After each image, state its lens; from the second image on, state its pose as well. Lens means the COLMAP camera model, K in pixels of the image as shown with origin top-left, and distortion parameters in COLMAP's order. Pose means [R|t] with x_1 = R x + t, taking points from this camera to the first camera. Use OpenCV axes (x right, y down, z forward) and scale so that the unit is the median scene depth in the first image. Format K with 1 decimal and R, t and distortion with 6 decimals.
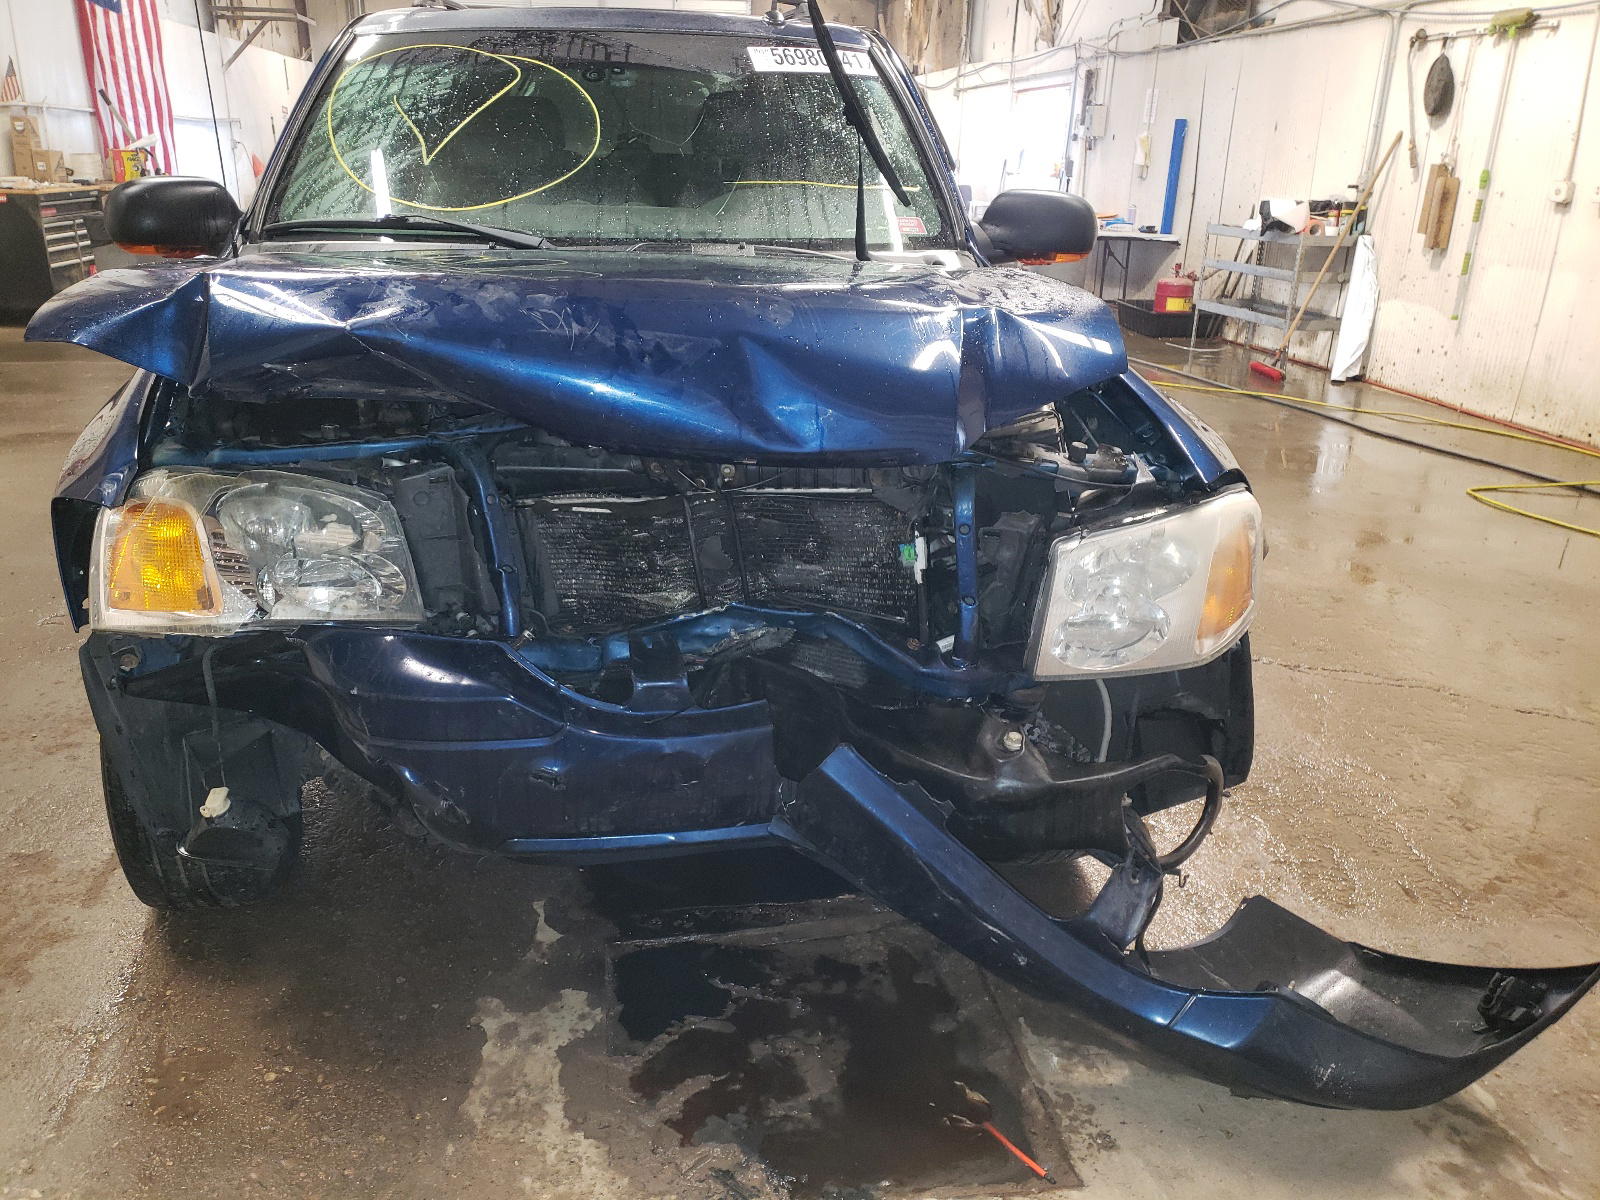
lens RADIAL K [[1221.0, 0, 800.8], [0, 1221.0, 625.2], [0, 0, 1]] dist [0.057787, -0.069962]
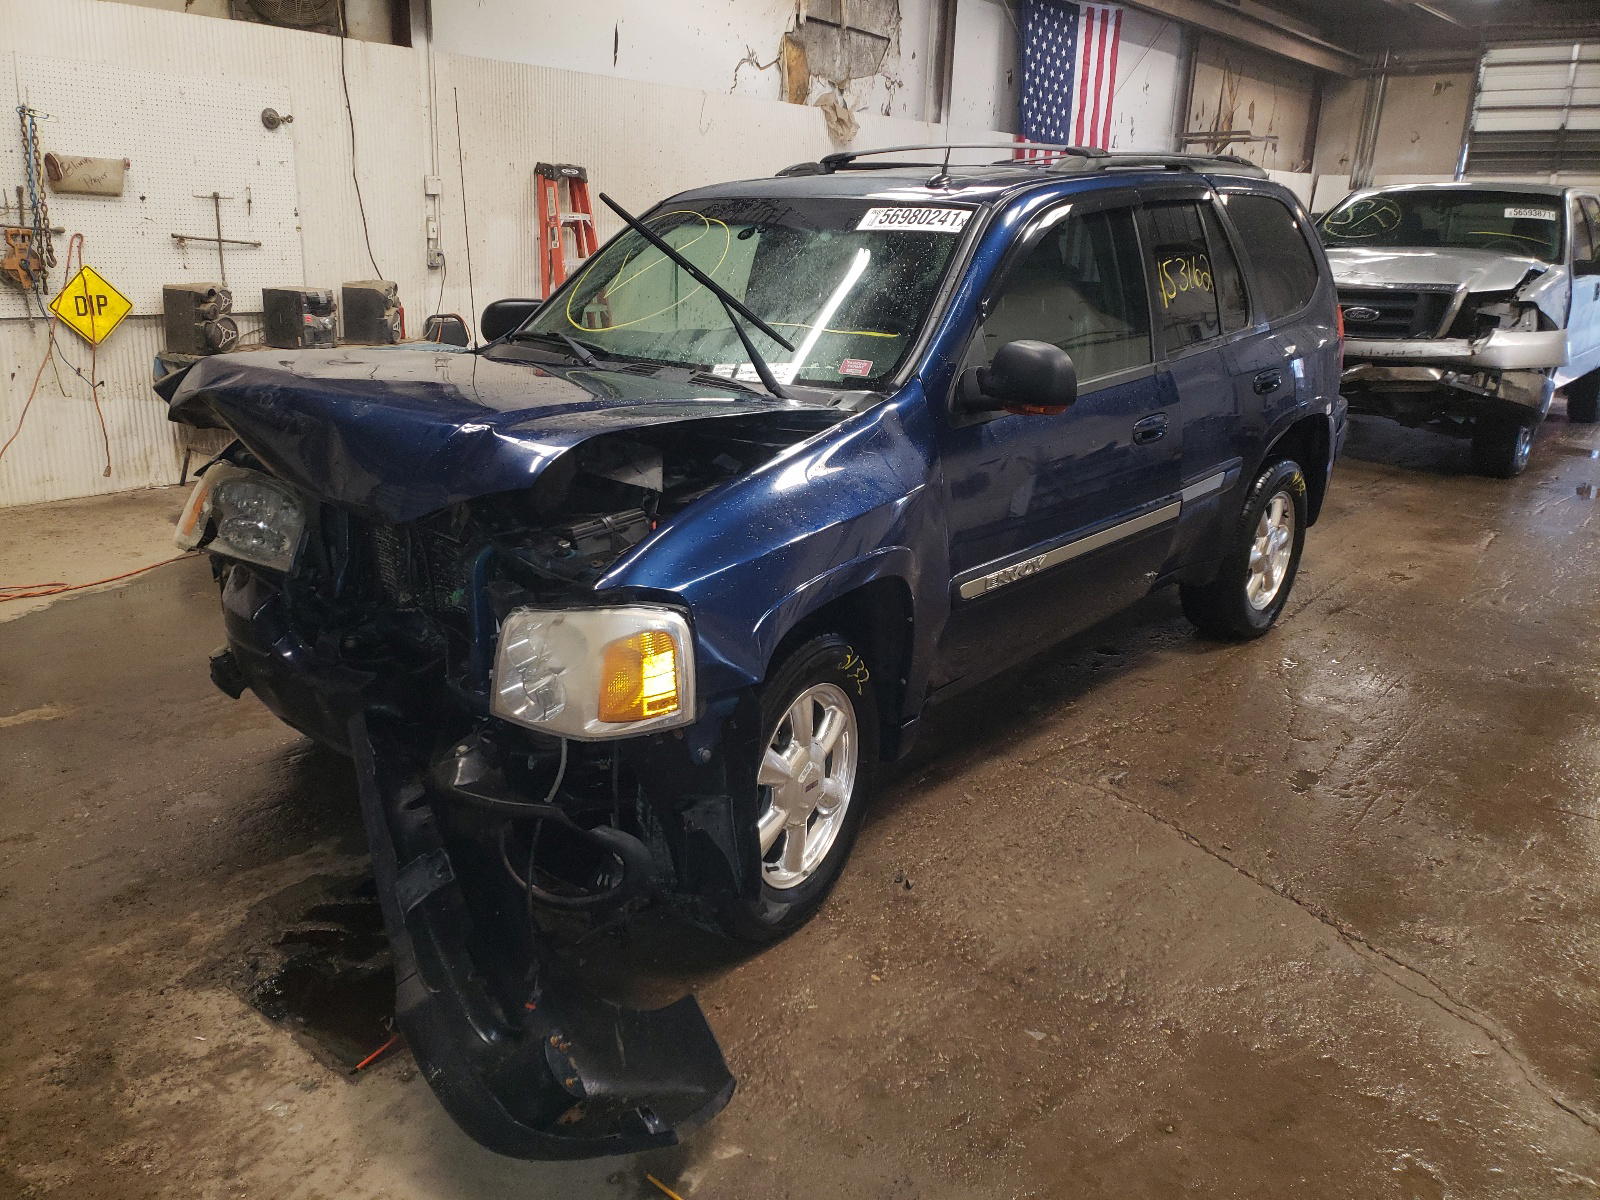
lens RADIAL K [[1244.8, 0, 800.0], [0, 1244.8, 600.0], [0, 0, 1]] dist [0.015804, -0.000905]
pose [[0.689750, 0.209543, -0.693063, 0.356109], [-0.278273, 0.960408, 0.013430, -0.049806], [0.668438, 0.183598, 0.720752, 0.065909]]
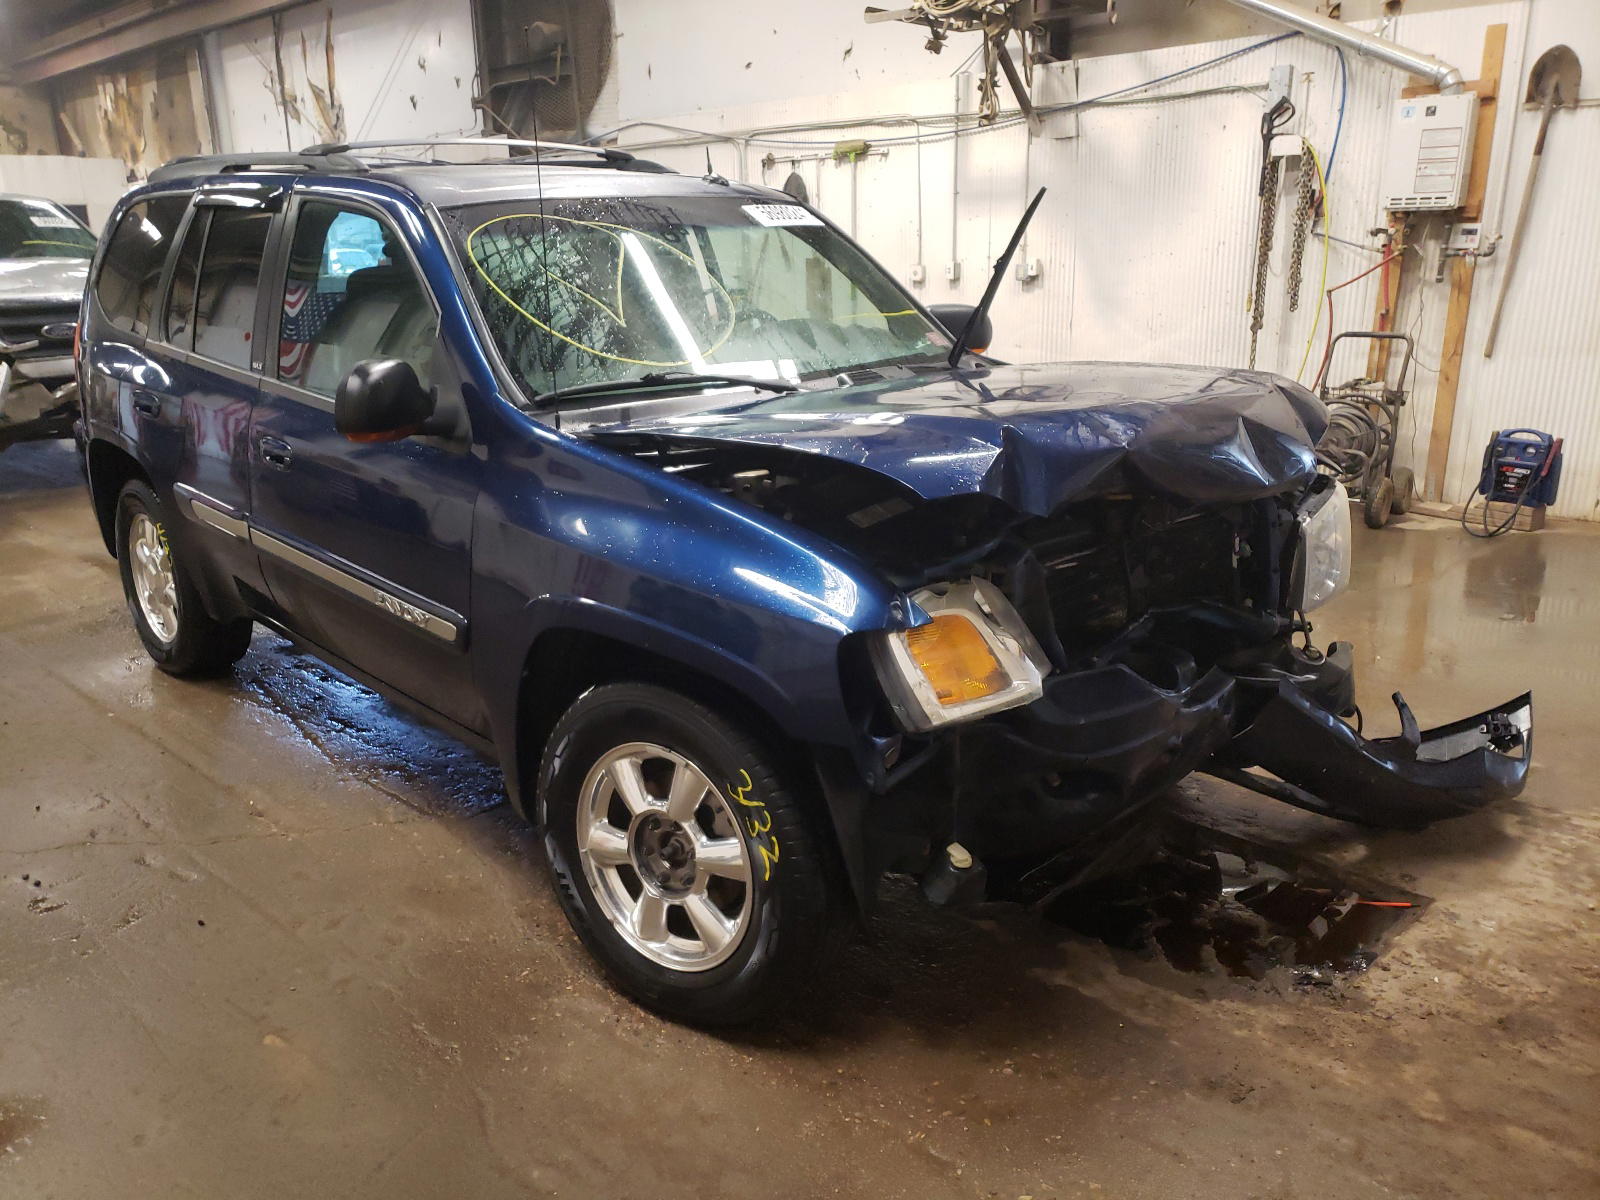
lens RADIAL K [[1244.8, 0, 800.0], [0, 1244.8, 600.0], [0, 0, 1]] dist [0.015804, -0.000905]
pose [[0.790387, -0.209176, 0.575790, -0.336813], [0.256858, 0.966448, -0.001492, -0.036509], [-0.556159, 0.149076, 0.817597, 0.012393]]
